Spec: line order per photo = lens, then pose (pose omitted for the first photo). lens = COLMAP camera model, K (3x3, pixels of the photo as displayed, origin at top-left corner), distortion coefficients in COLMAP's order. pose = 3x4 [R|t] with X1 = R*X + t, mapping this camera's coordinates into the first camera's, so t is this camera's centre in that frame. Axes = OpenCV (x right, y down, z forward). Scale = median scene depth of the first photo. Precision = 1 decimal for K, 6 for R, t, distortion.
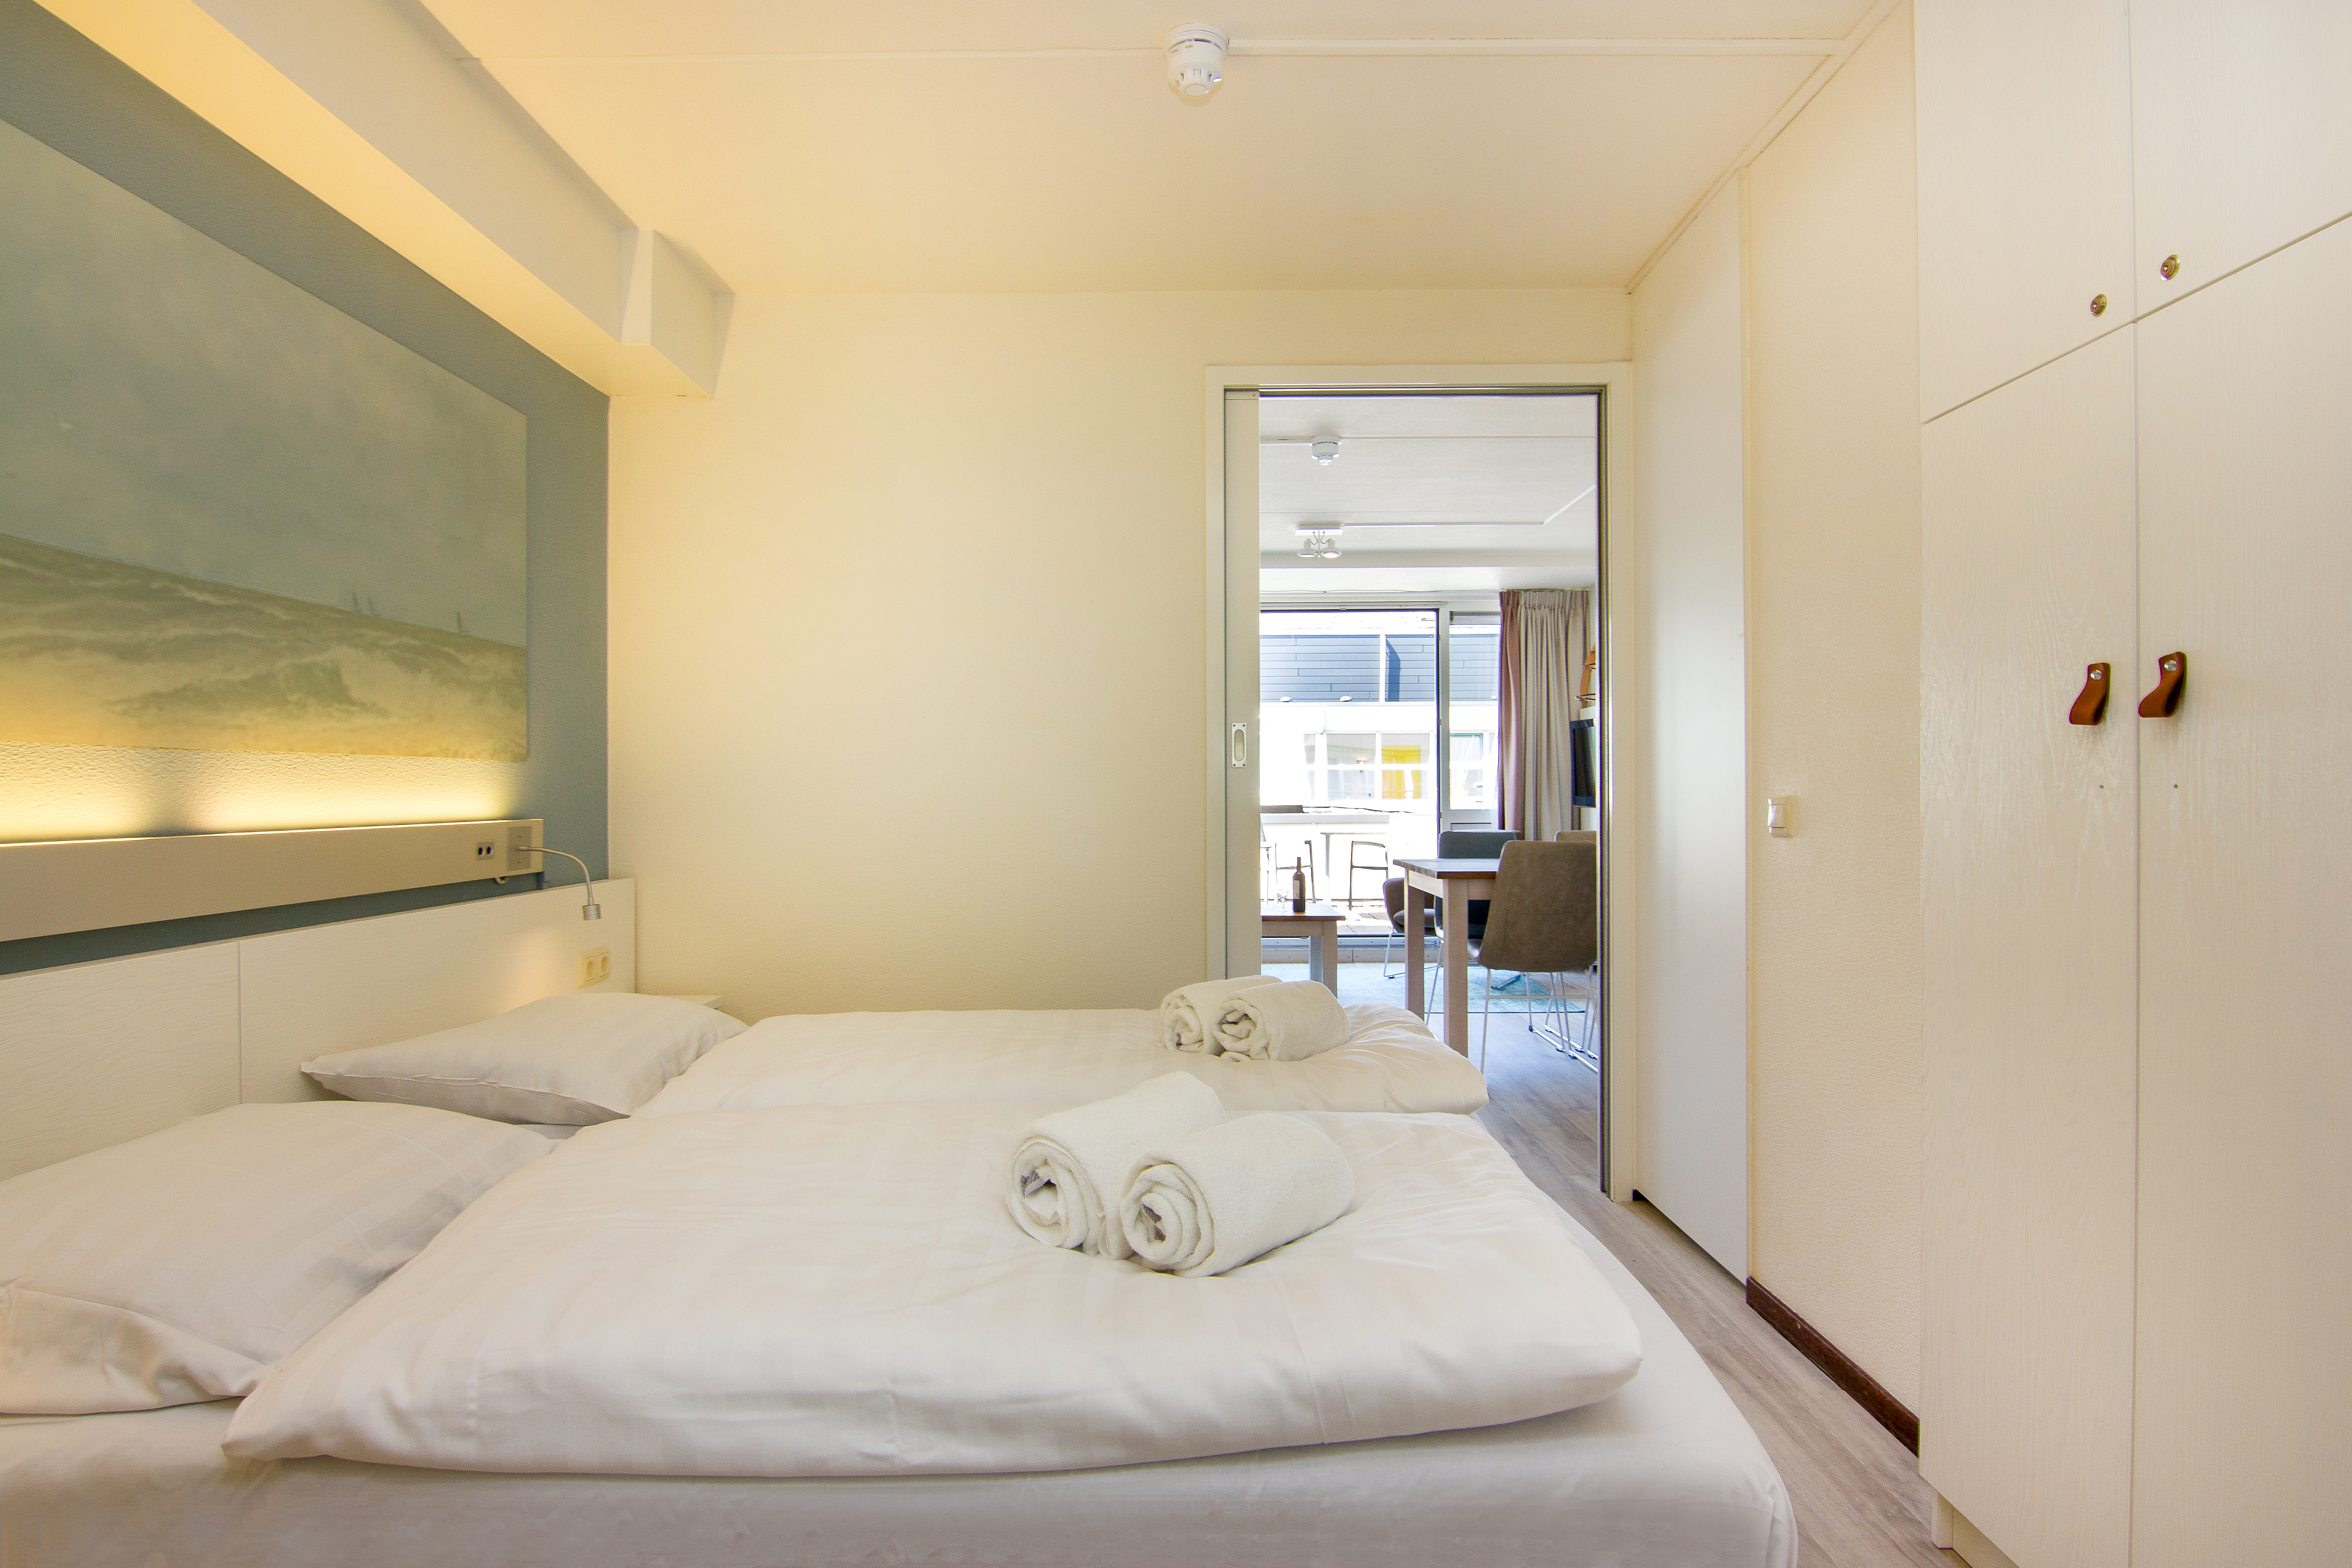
lens RADIAL K [[1194.6, 0, 1178.3], [0, 1194.6, 786.4], [0, 0, 1]] dist [-0.006885, -0.000469]
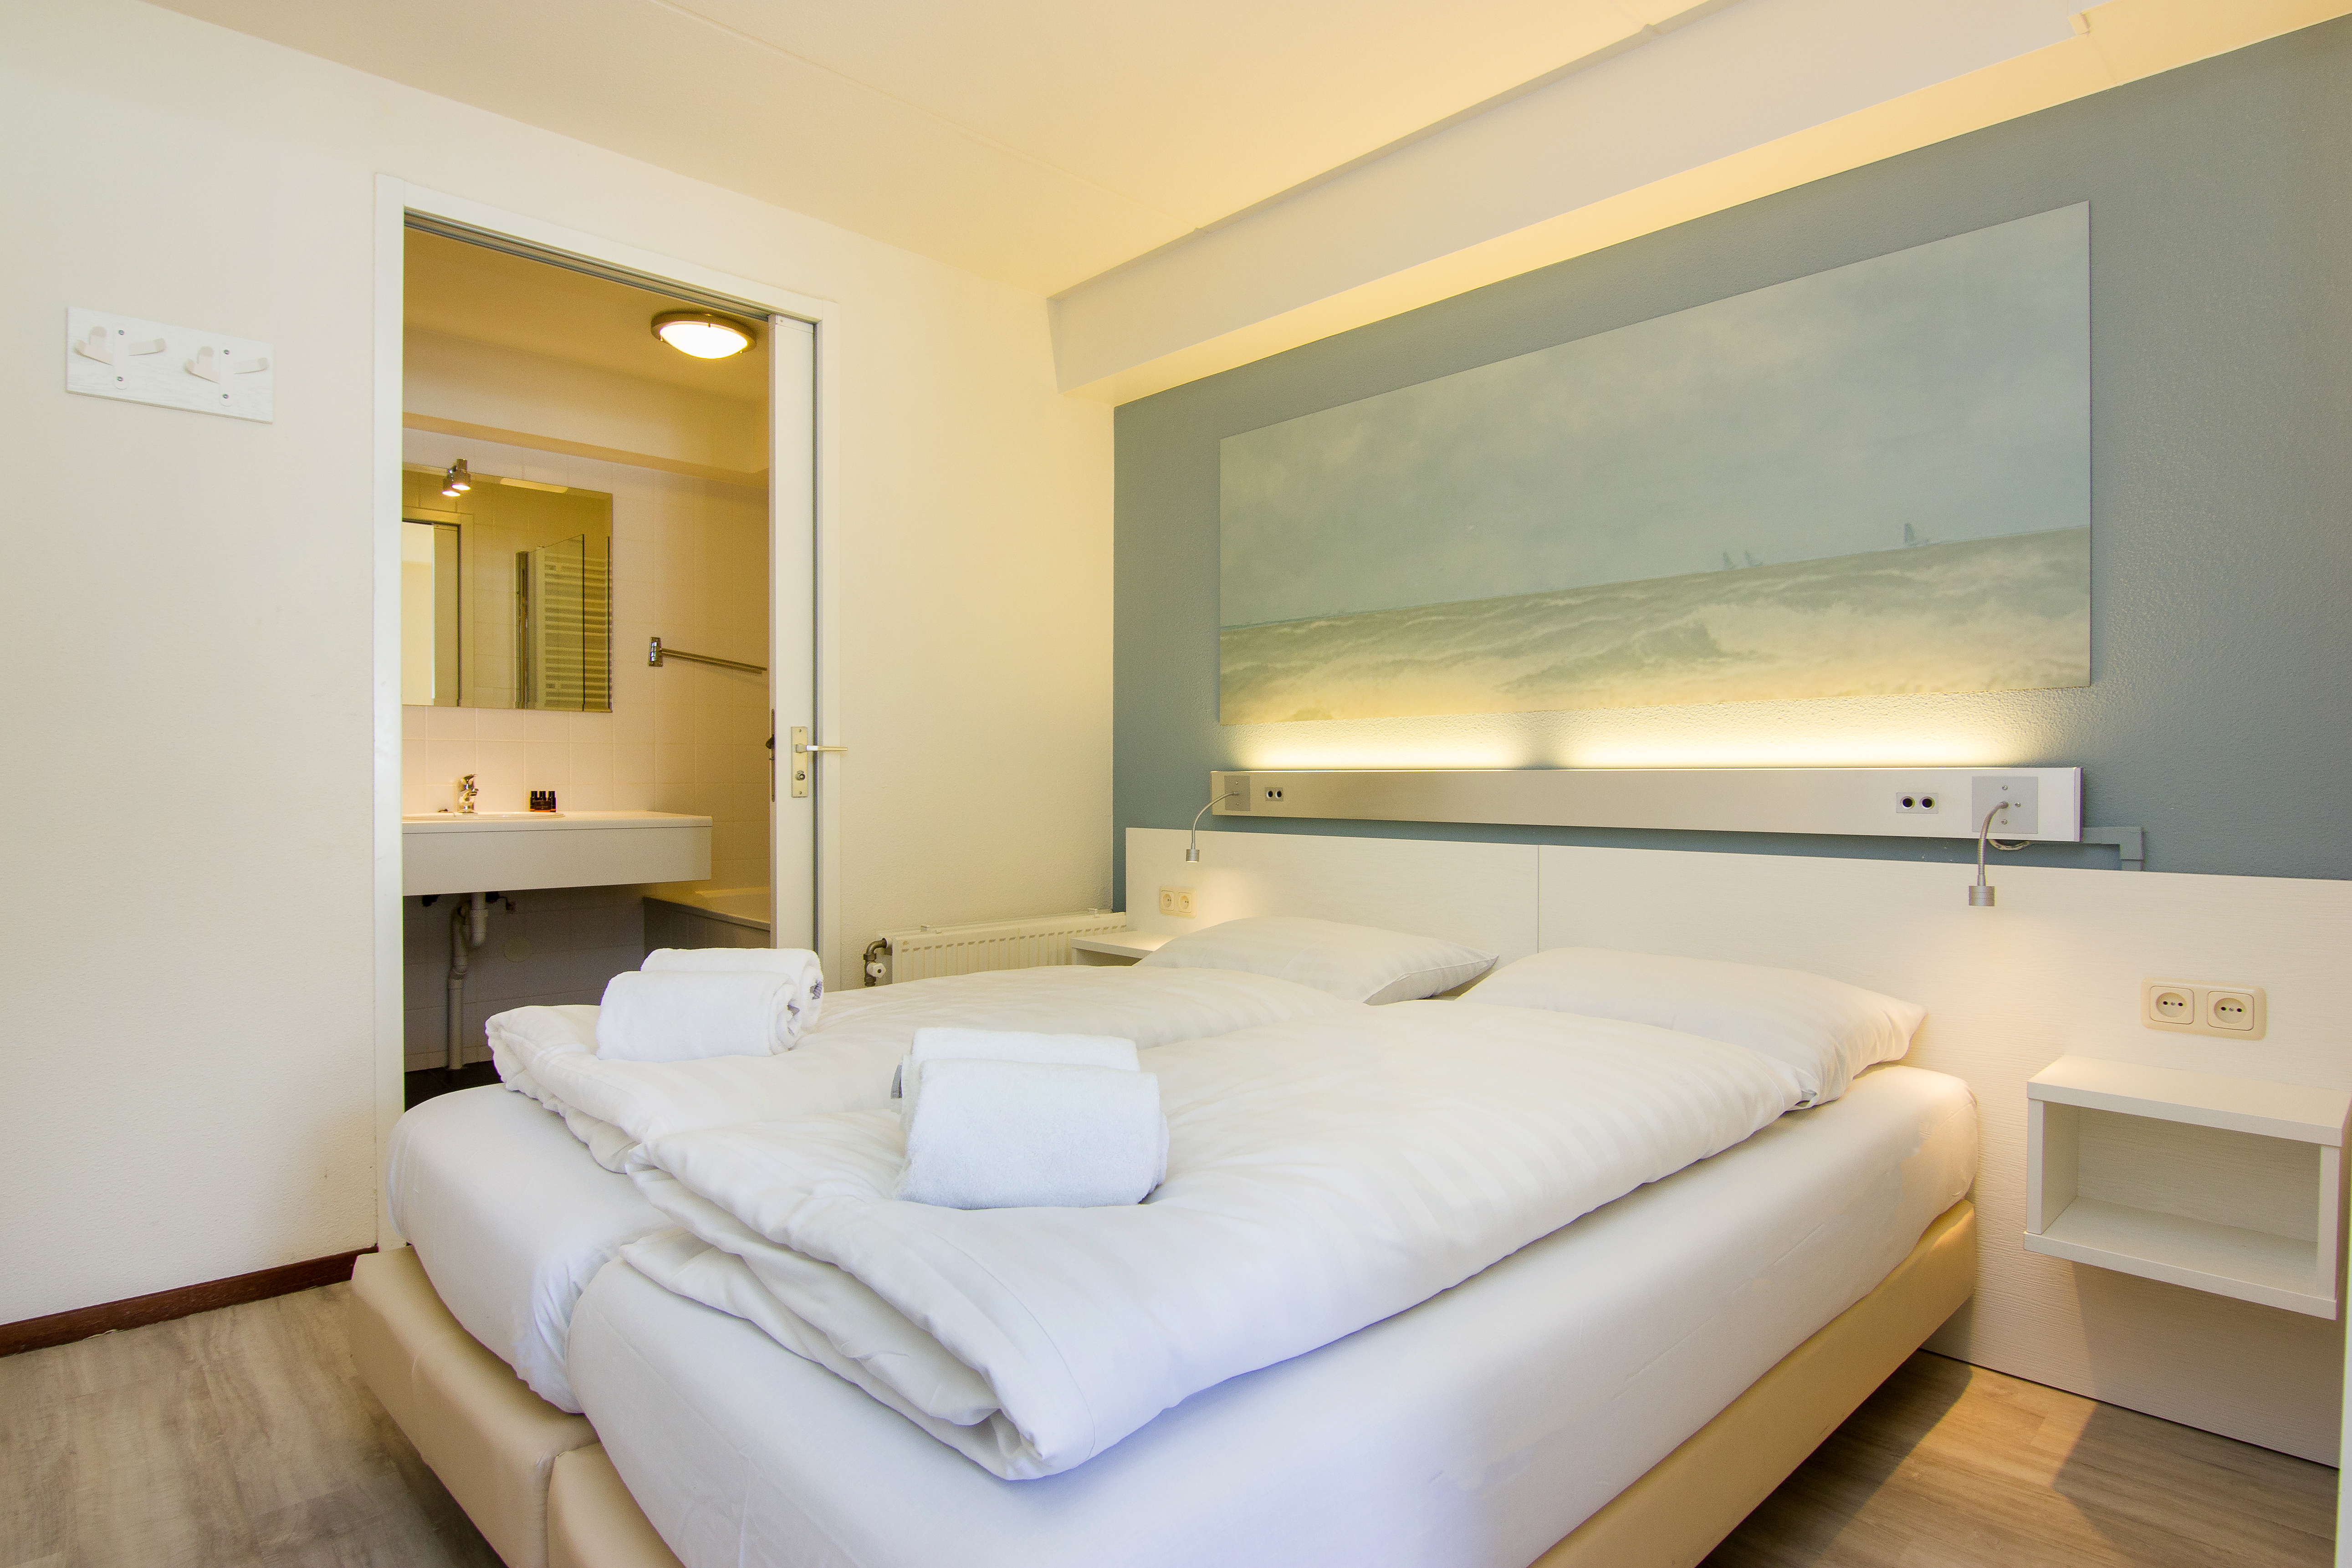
lens RADIAL K [[1271.0, 0, 1177.3], [0, 1271.0, 780.2], [0, 0, 1]] dist [-0.000397, -0.000492]
pose [[-0.726044, 0.011438, -0.687553, 0.493848], [0.007765, 0.999934, 0.008435, 0.032656], [0.687604, 0.000785, -0.726085, 1.582784]]
